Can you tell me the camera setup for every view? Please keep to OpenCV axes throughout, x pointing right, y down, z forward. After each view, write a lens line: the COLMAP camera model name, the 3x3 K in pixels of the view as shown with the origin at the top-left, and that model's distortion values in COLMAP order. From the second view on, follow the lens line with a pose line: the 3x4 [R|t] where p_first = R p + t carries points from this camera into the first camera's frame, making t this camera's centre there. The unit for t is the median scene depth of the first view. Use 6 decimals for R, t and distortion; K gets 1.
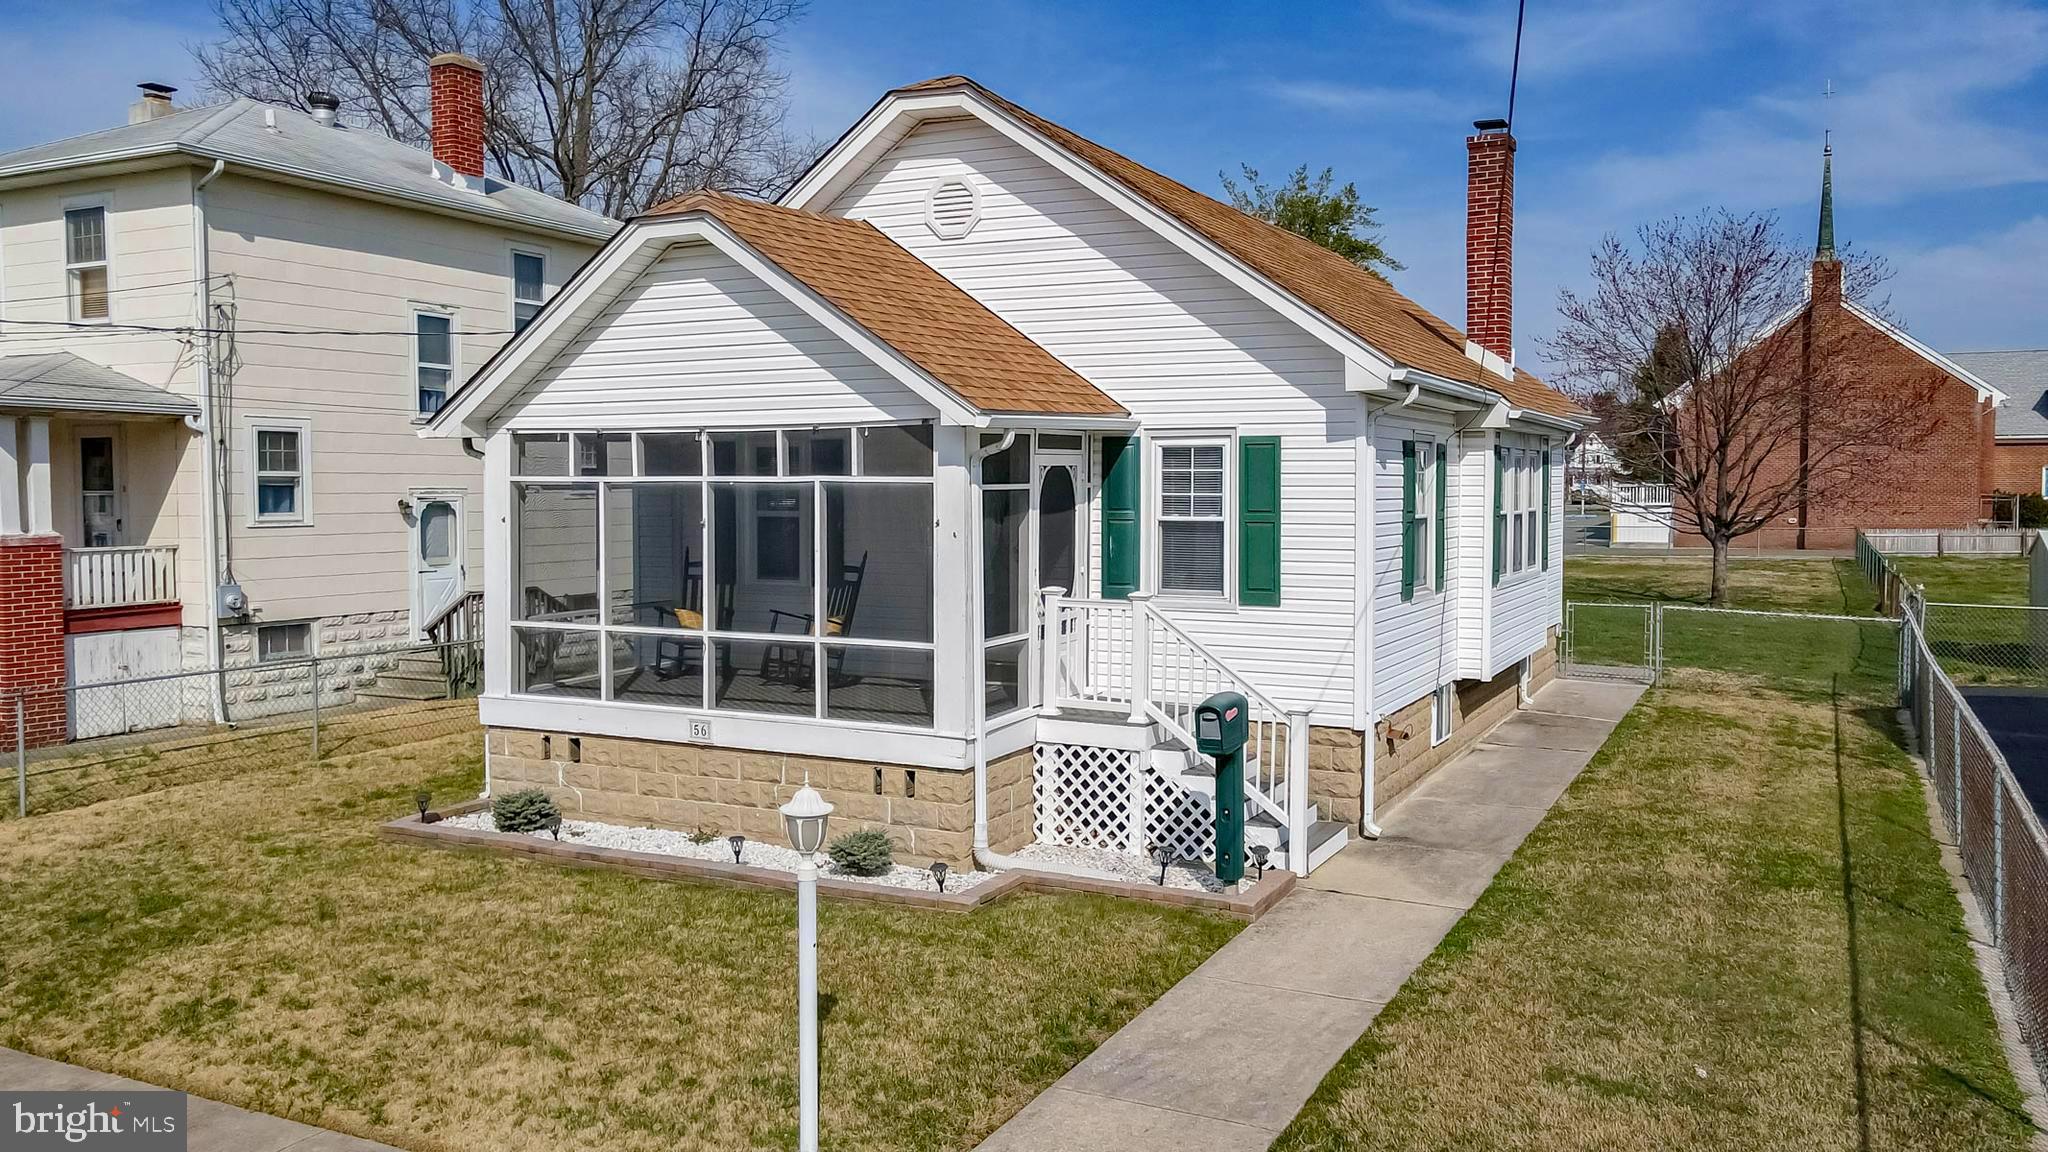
lens RADIAL K [[1533.7, 0, 1024.0], [0, 1533.7, 576.0], [0, 0, 1]] dist [0.010472, -0.000295]
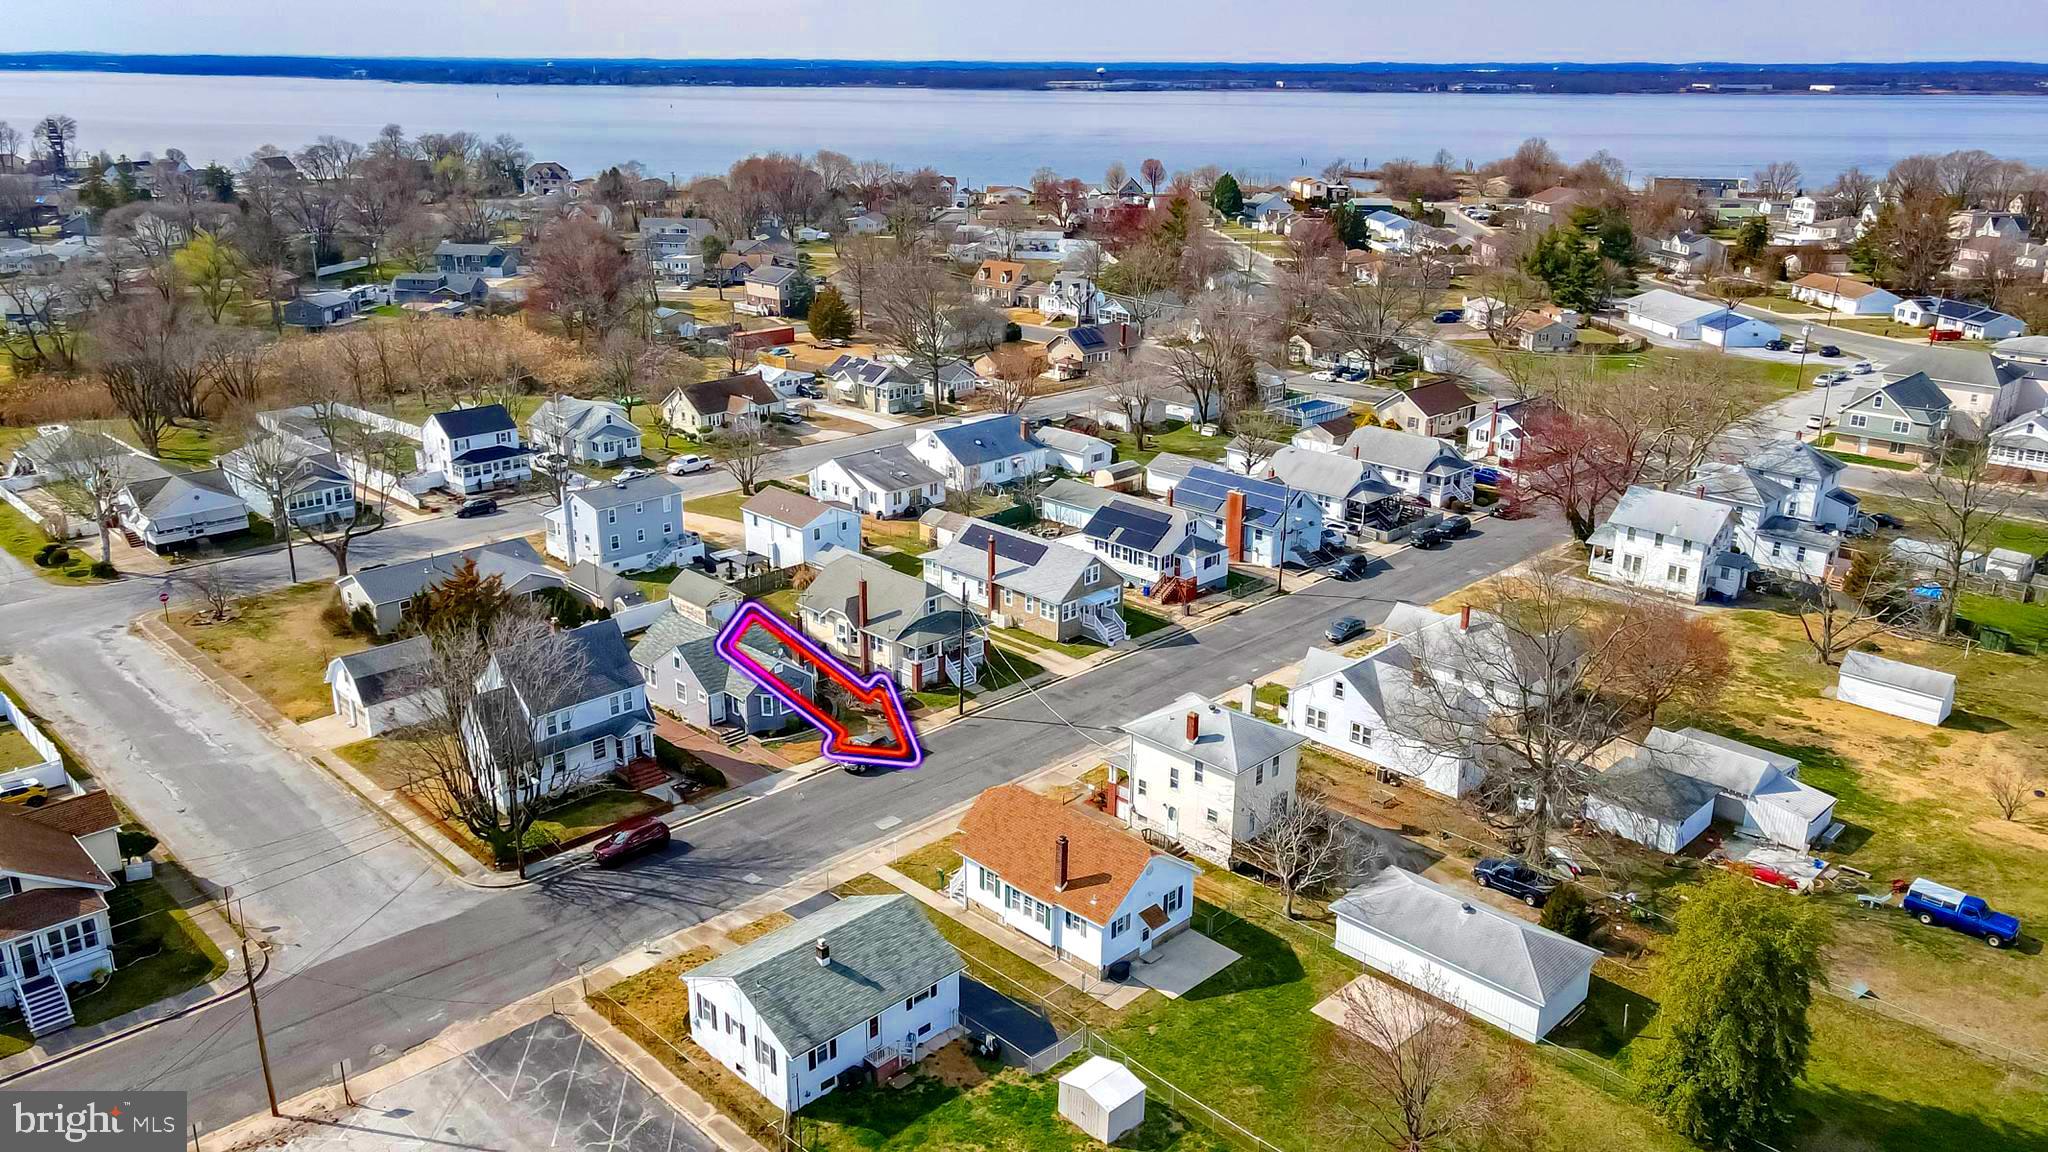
lens RADIAL K [[1491.3, 0, 1024.0], [0, 1491.3, 576.0], [0, 0, 1]] dist [0.016469, 0.005516]
pose [[-0.312602, 0.306095, -0.899214, 6.016711], [-0.053486, 0.939482, 0.338396, -3.708833], [0.948377, 0.153878, -0.277312, 2.971109]]
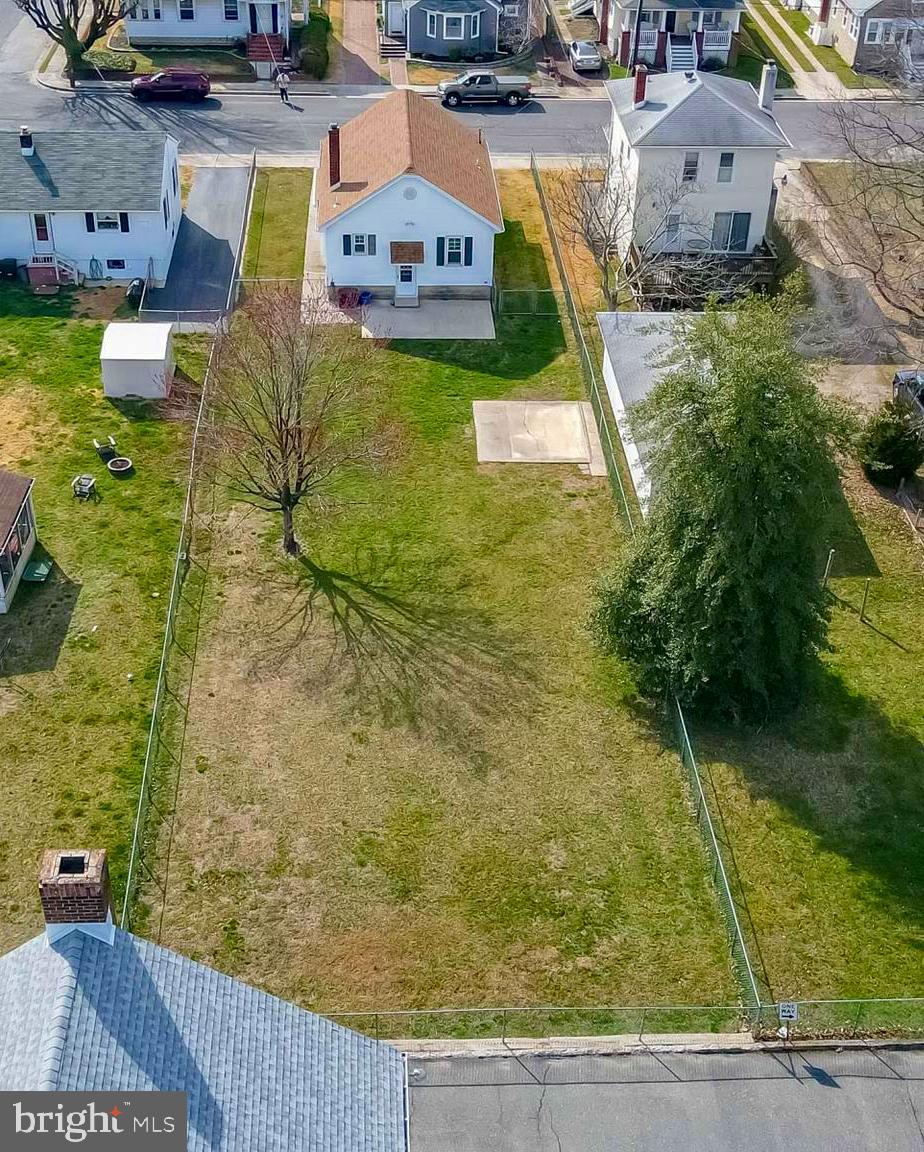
lens RADIAL K [[1523.1, 0, 462.0], [0, 1523.1, 576.0], [0, 0, 1]] dist [0.008453, -0.039649]
pose [[-0.859702, 0.278374, -0.428275, 2.964927], [-0.053822, 0.784413, 0.617900, -2.654323], [0.507952, 0.554261, -0.659379, 6.340533]]
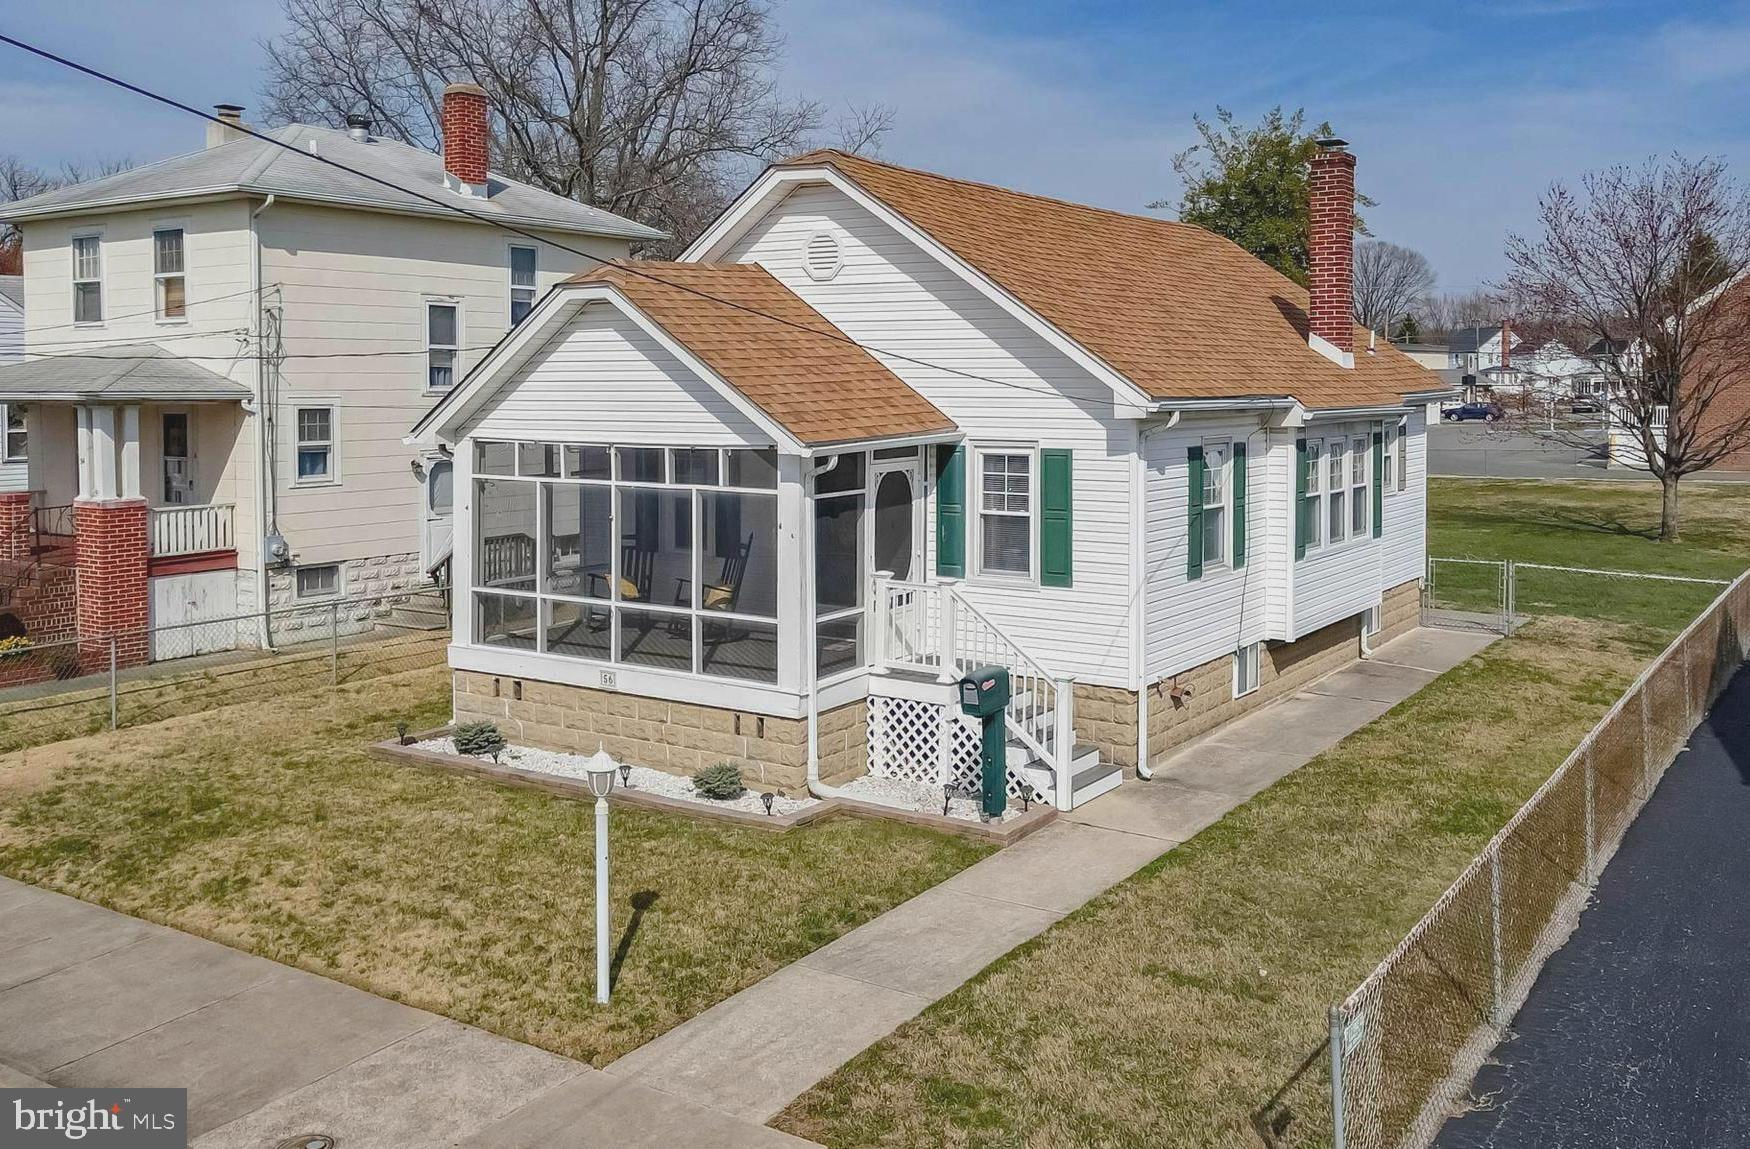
lens RADIAL K [[1519.7, 0, 879.5], [0, 1519.7, 459.7], [0, 0, 1]] dist [0.003542, 0.005624]
pose [[0.993435, 0.006315, -0.114226, 0.155120], [-0.007542, 0.999918, -0.010317, -0.070164], [0.114151, 0.011110, 0.993401, -0.231768]]
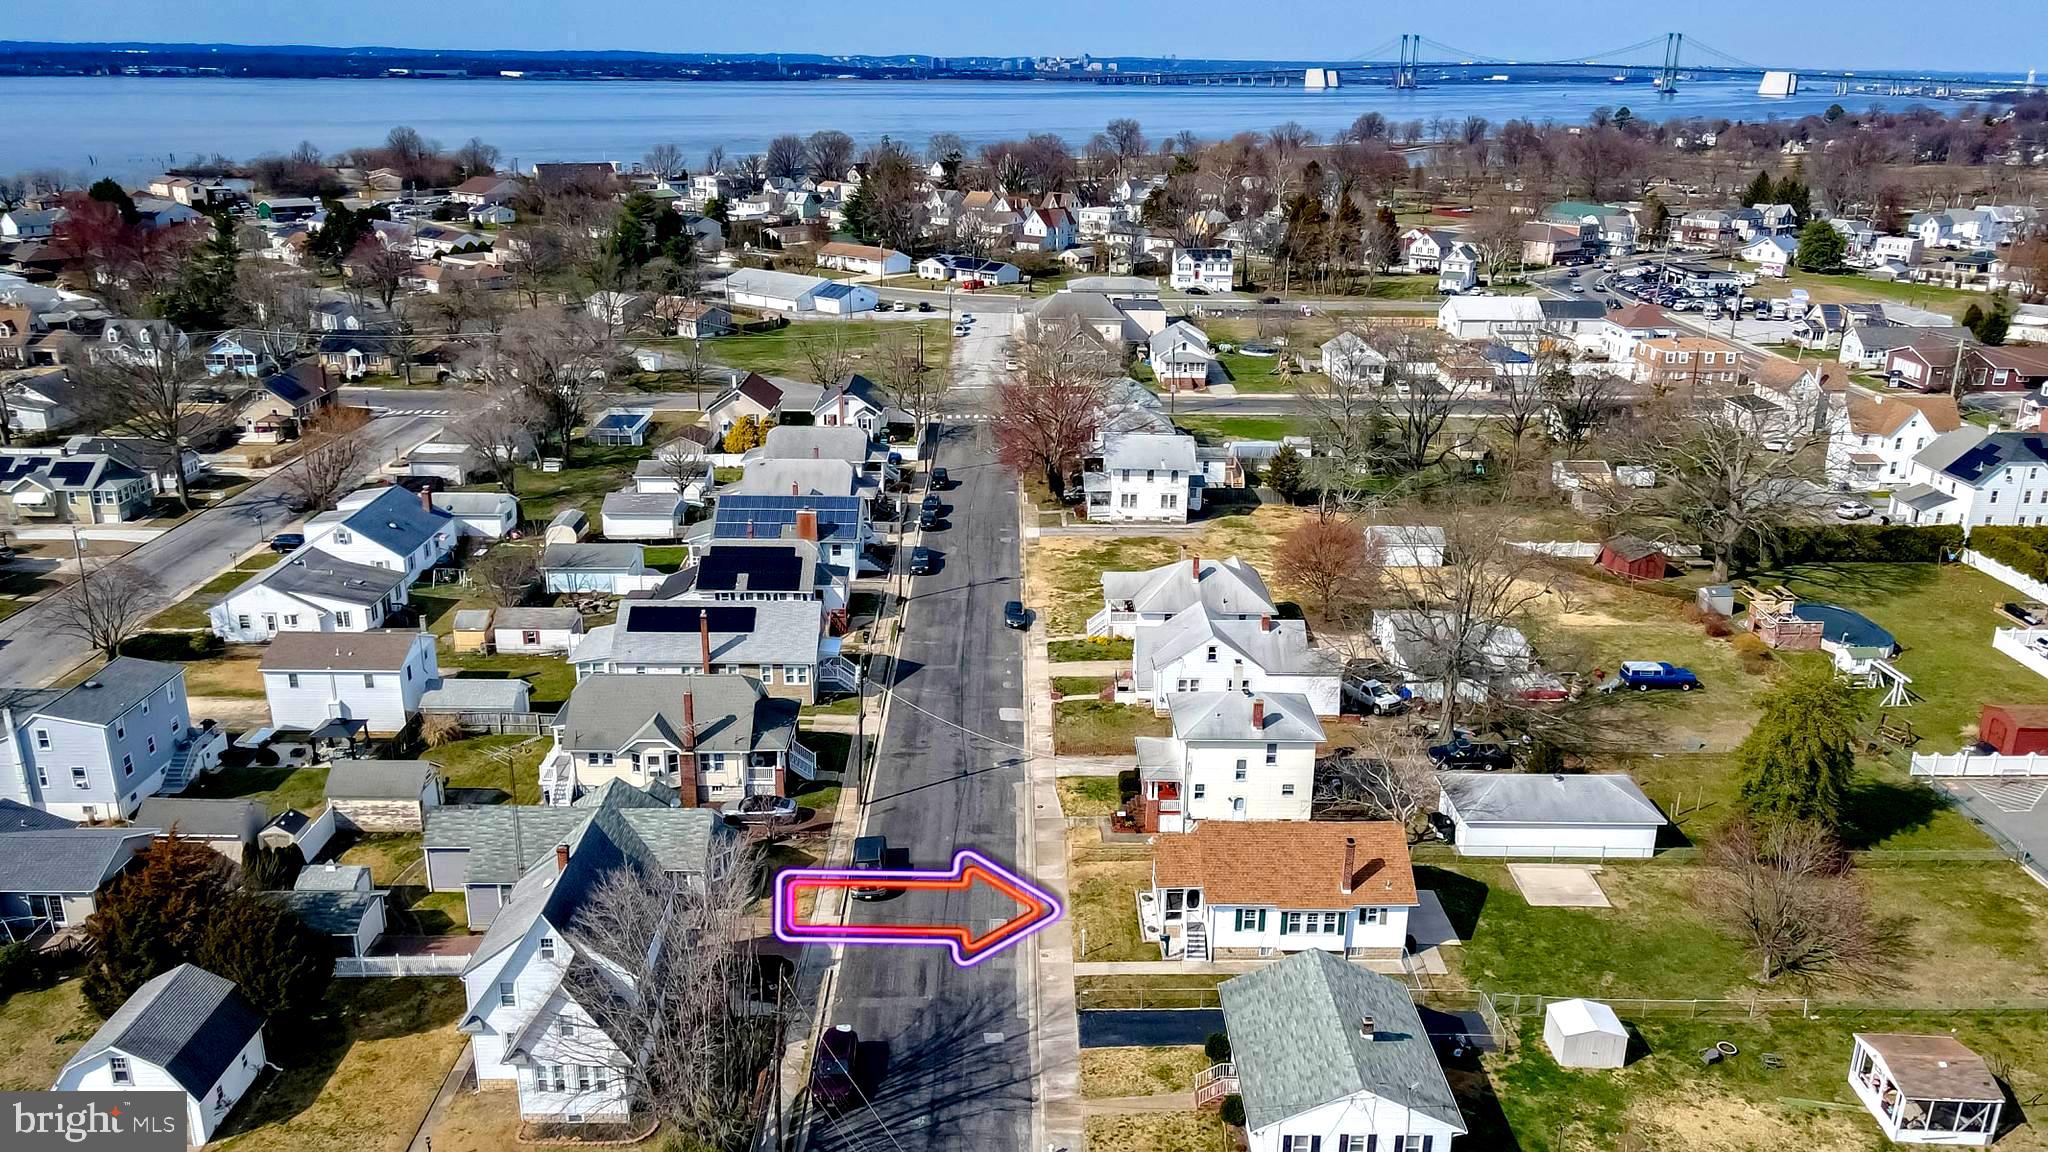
lens RADIAL K [[1493.5, 0, 1025.6], [0, 1493.5, 619.7], [0, 0, 1]] dist [0.000288, 0.031689]
pose [[0.454250, 0.316905, -0.832603, 4.940532], [-0.053685, 0.942630, 0.329494, -3.421961], [0.889255, -0.104975, 0.445202, -2.539467]]
